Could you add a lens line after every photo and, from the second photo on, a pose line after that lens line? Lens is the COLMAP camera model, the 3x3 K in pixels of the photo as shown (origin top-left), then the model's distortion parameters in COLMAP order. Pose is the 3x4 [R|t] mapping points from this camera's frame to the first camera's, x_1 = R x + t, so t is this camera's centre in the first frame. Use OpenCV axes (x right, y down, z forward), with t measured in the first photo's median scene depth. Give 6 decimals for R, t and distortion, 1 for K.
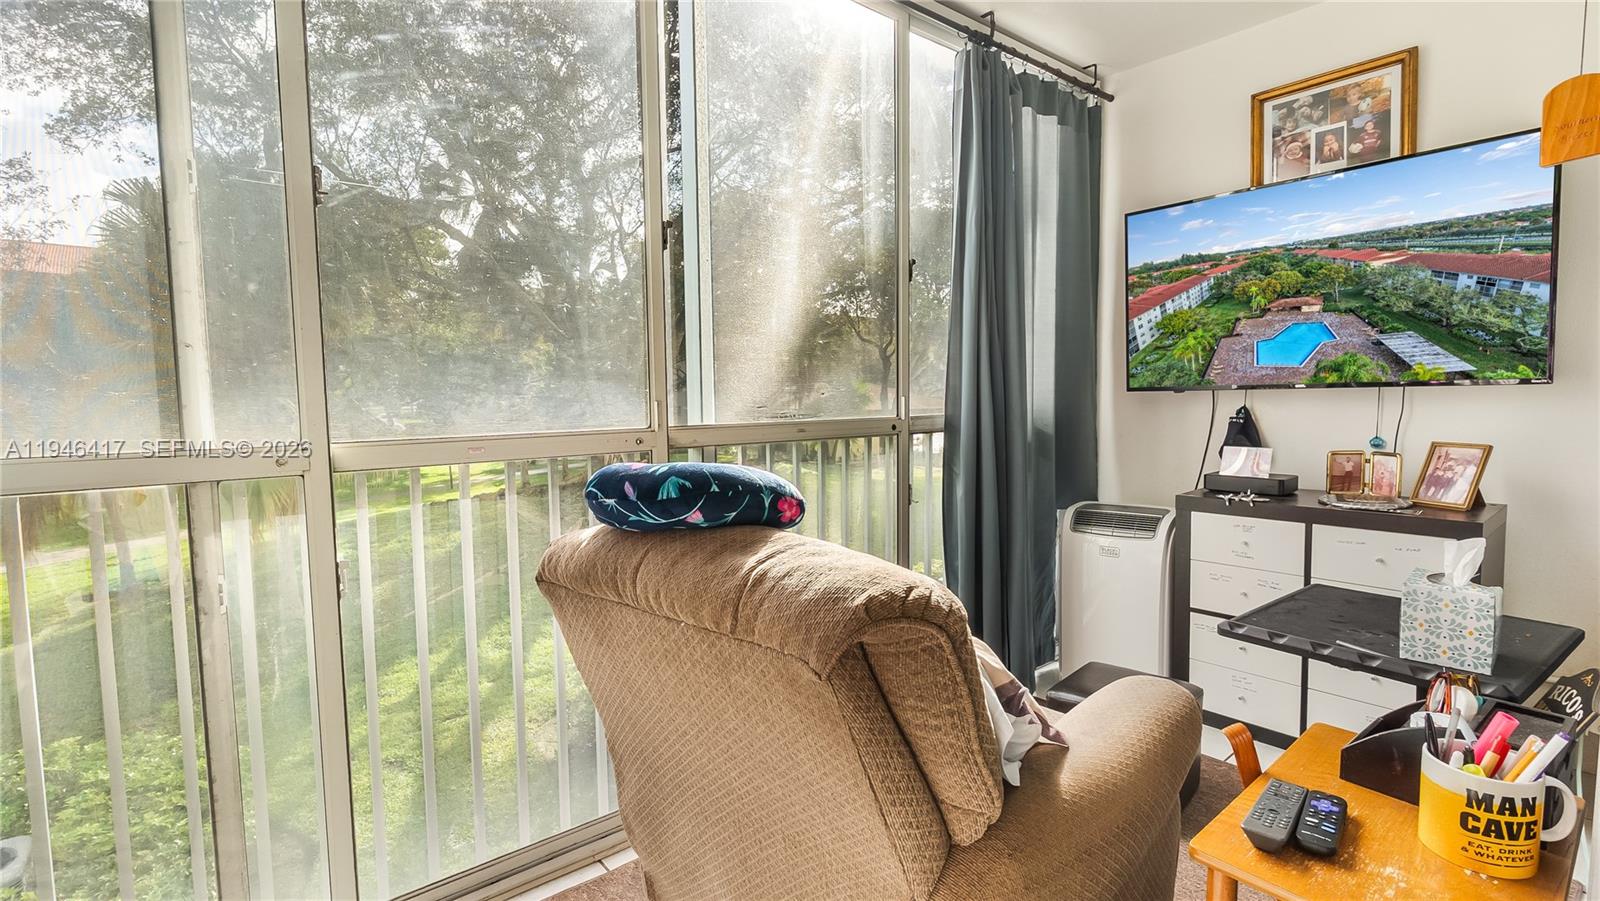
lens RADIAL K [[740.1, 0, 800.8], [0, 740.1, 445.6], [0, 0, 1]] dist [-0.007016, 0.000632]
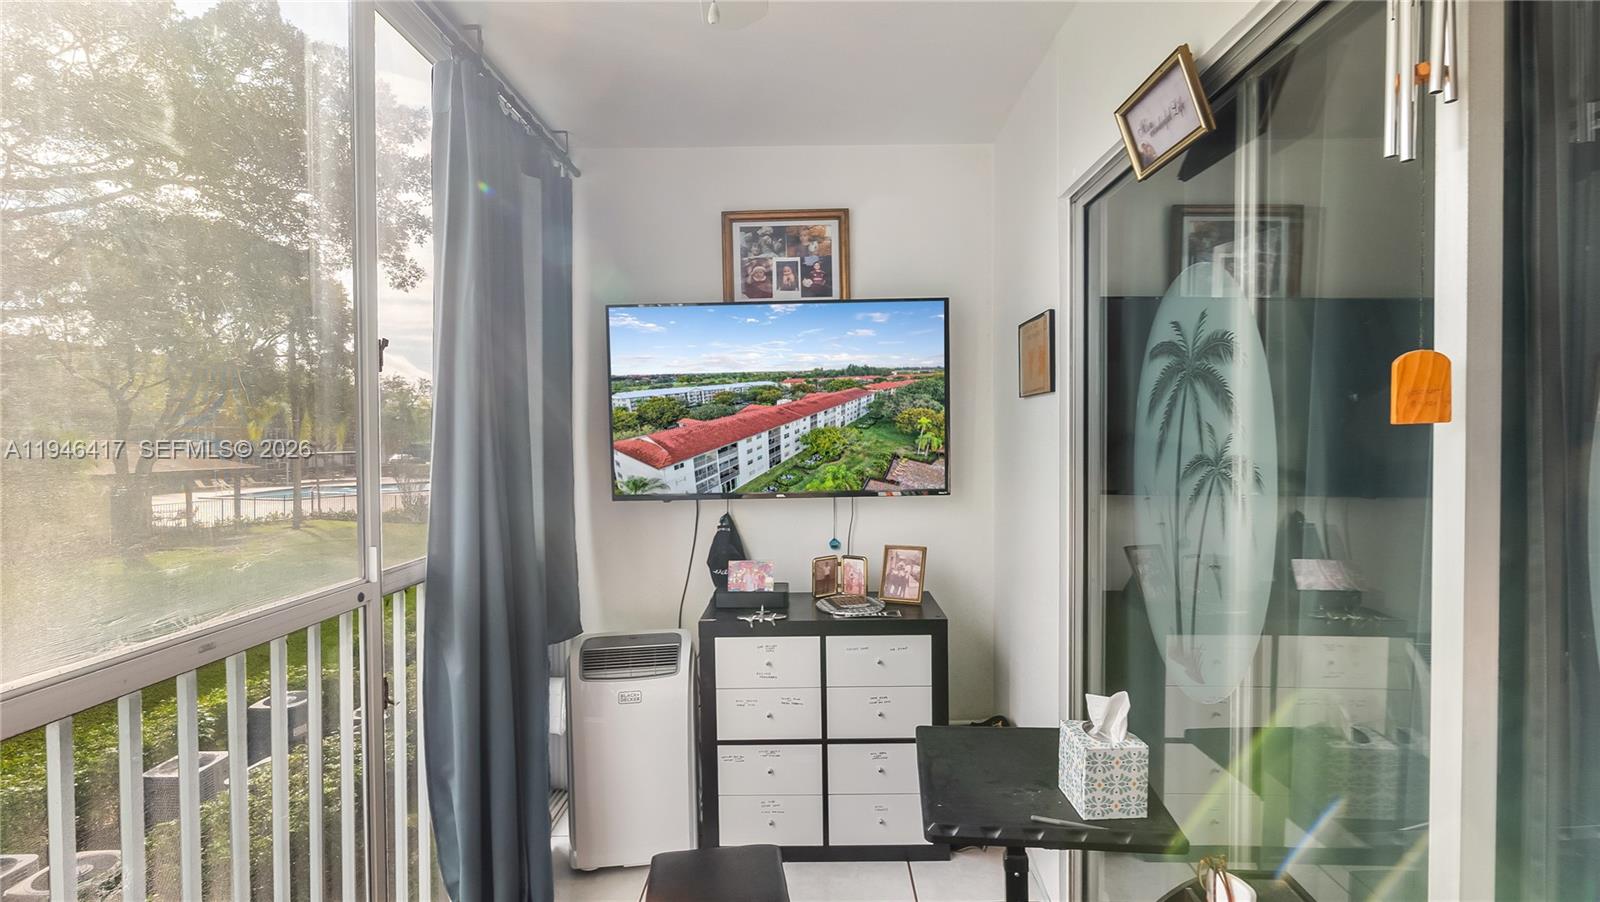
lens RADIAL K [[739.5, 0, 800.9], [0, 739.5, 447.1], [0, 0, 1]] dist [-0.005378, 0.001266]
pose [[0.644012, -0.004828, 0.765000, -0.115876], [0.056106, 0.997585, -0.040936, -0.106524], [-0.762955, 0.069284, 0.642728, 0.295454]]
